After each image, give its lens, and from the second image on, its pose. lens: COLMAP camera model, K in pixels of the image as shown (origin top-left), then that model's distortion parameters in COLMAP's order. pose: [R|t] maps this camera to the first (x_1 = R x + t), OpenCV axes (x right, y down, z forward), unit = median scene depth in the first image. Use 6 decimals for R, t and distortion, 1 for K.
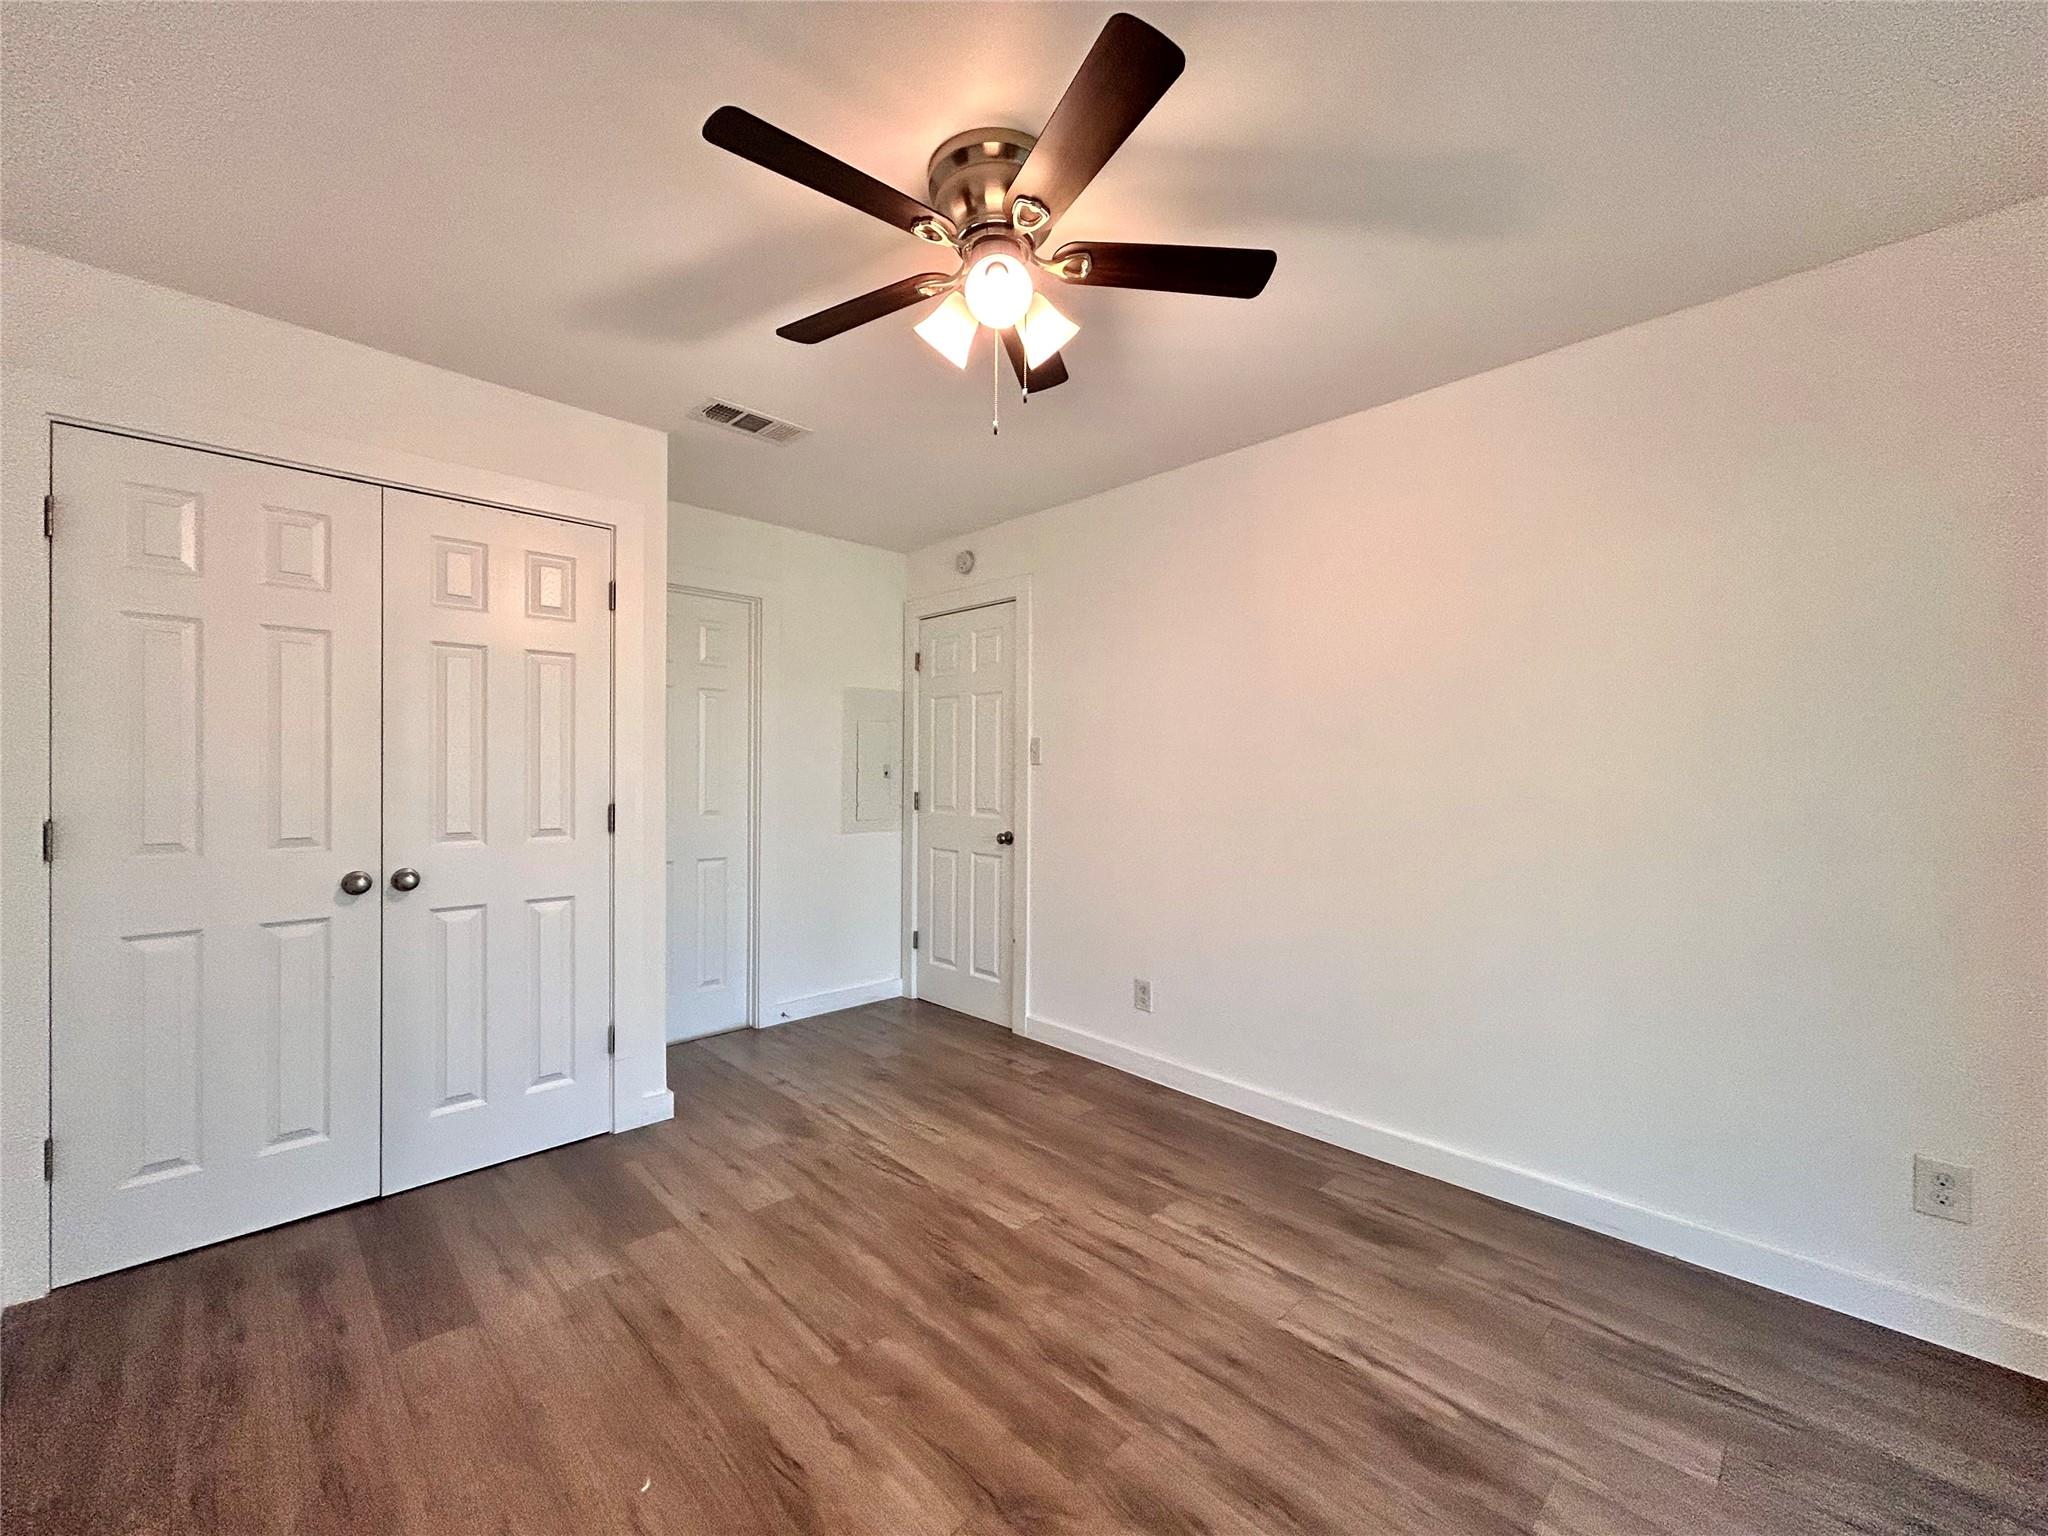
lens RADIAL K [[828.4, 0, 1024.0], [0, 828.4, 768.0], [0, 0, 1]] dist [-0.001918, -0.000270]
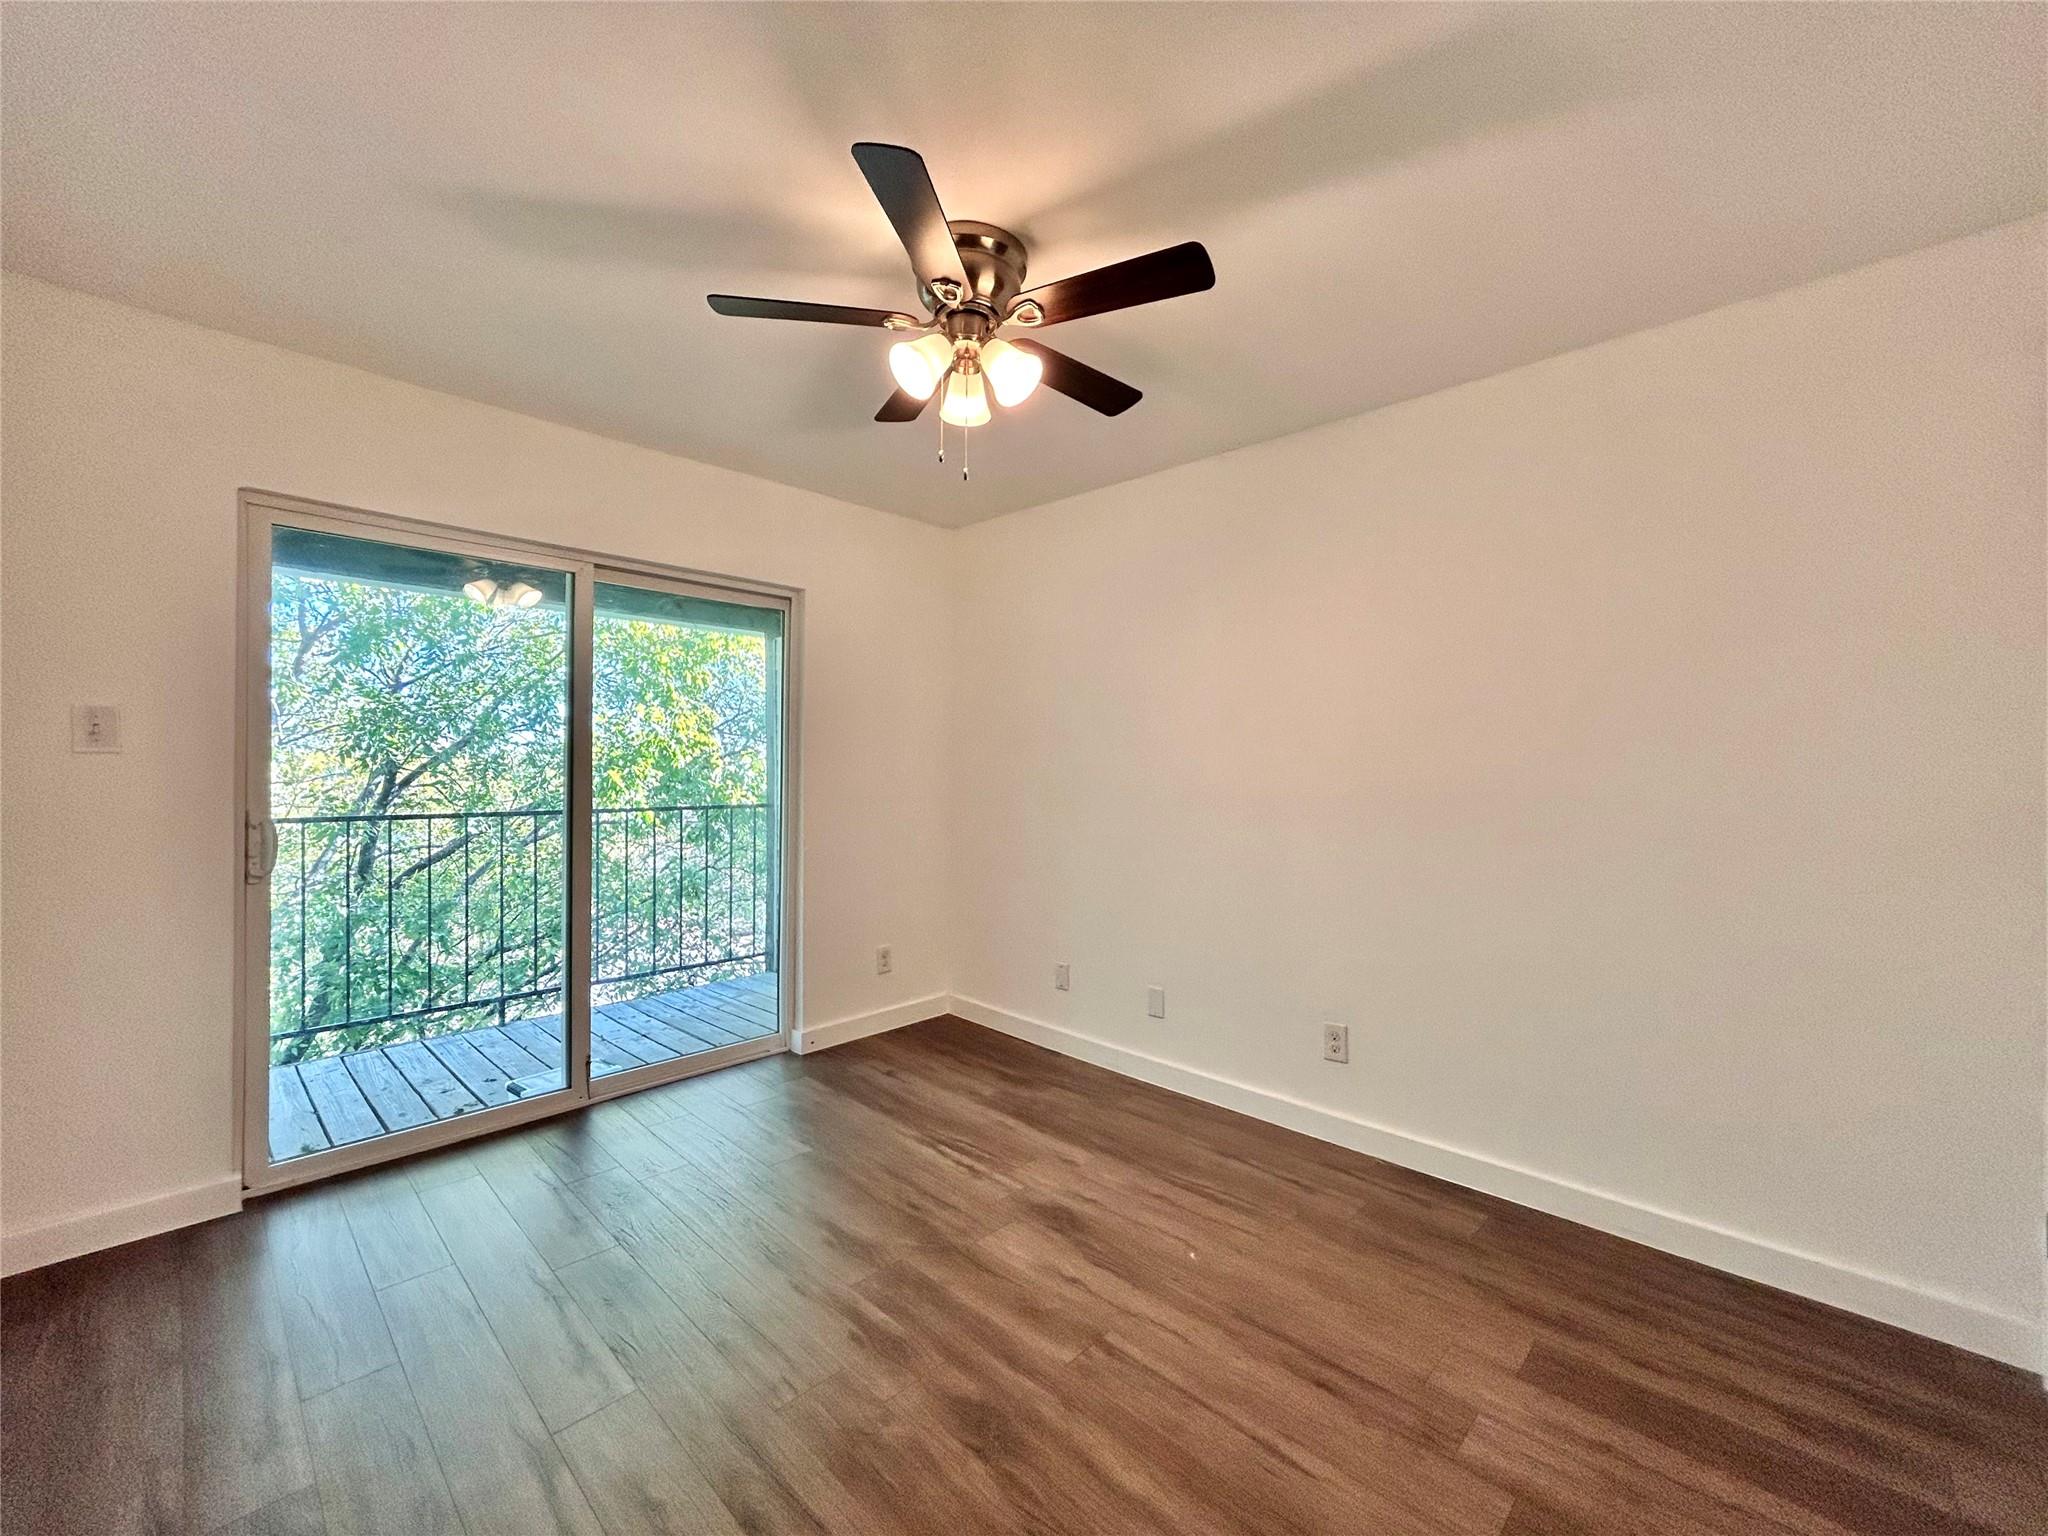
lens RADIAL K [[828.4, 0, 1024.0], [0, 828.4, 768.0], [0, 0, 1]] dist [-0.001918, -0.000270]
pose [[-0.999562, -0.008812, -0.028241, -0.082725], [-0.008951, 0.999949, 0.004773, -0.009449], [0.028197, 0.005024, -0.999590, 1.974919]]
